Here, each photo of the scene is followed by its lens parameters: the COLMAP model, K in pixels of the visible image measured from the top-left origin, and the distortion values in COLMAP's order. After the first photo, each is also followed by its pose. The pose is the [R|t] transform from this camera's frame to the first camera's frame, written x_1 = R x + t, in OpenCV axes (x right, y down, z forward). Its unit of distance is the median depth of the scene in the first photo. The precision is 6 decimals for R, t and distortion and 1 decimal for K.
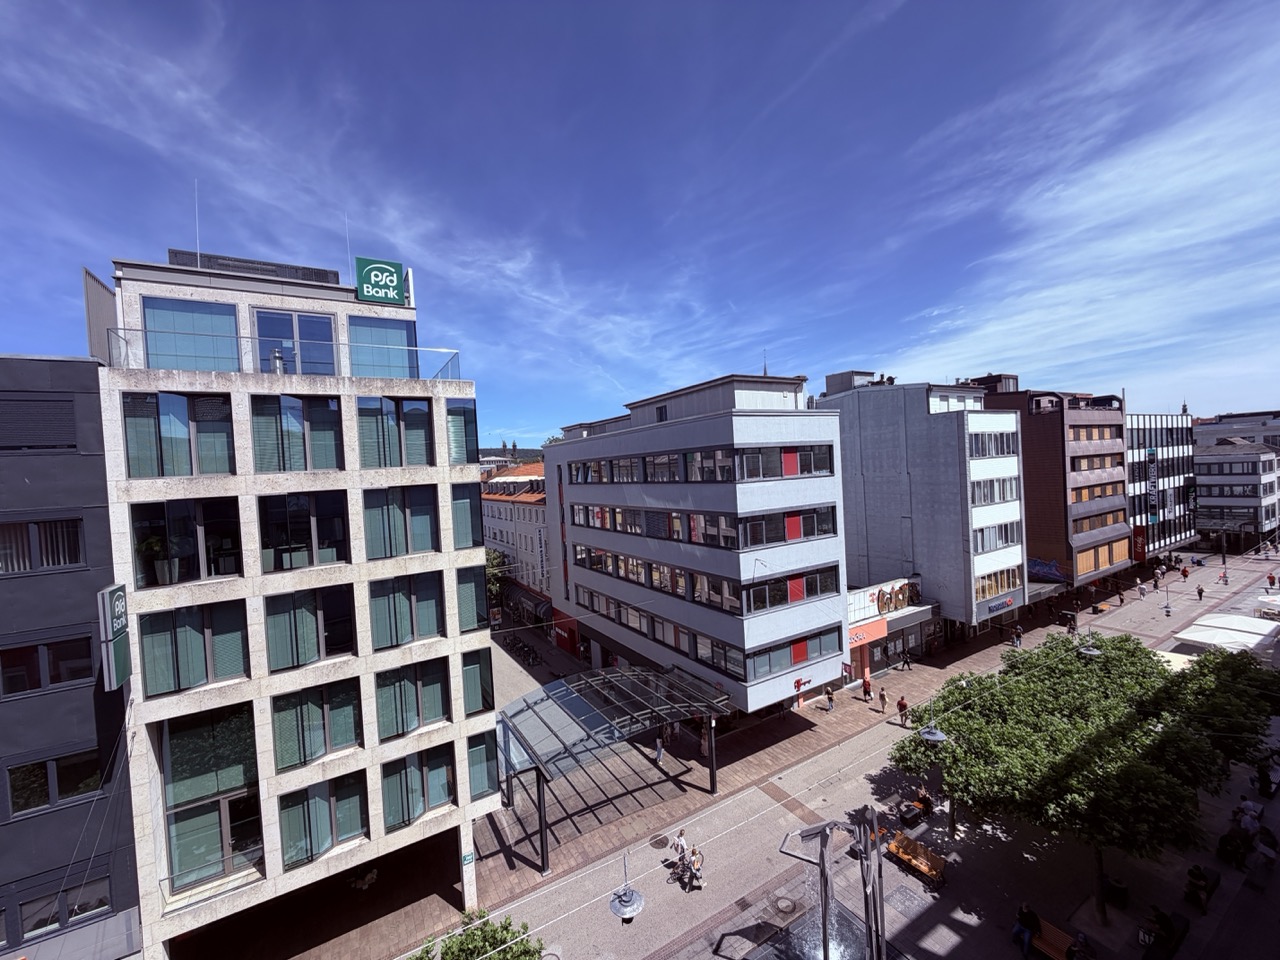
lens RADIAL K [[507.4, 0, 641.9], [0, 507.4, 480.1], [0, 0, 1]] dist [0.002260, 0.000184]
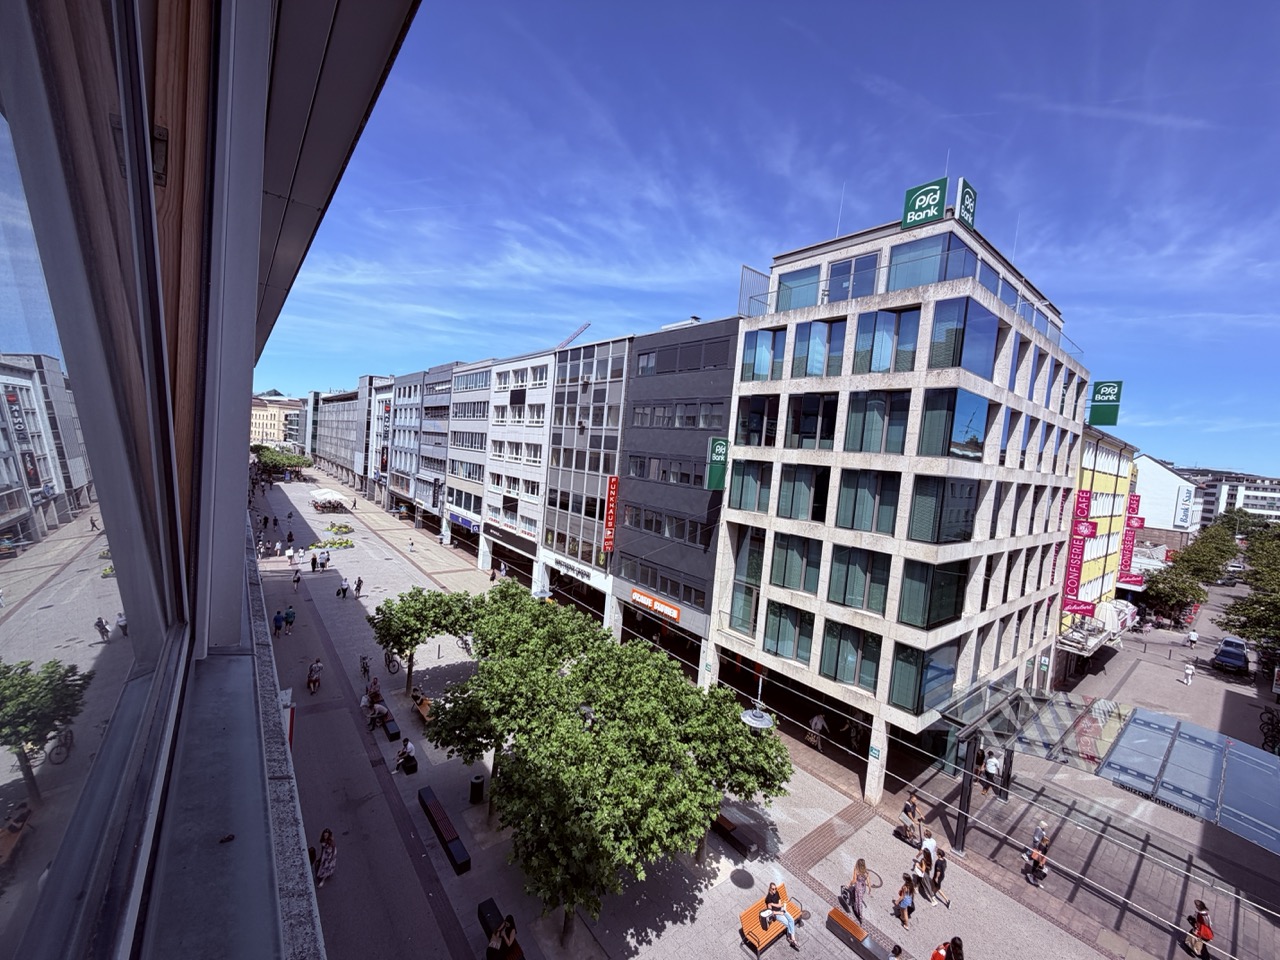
lens RADIAL K [[507.4, 0, 641.3], [0, 507.4, 480.2], [0, 0, 1]] dist [0.002260, 0.000184]
pose [[0.137186, 0.119913, -0.983260, 0.601708], [-0.117291, 0.987628, 0.104081, 0.161291], [0.983577, 0.101049, 0.149554, 0.359822]]
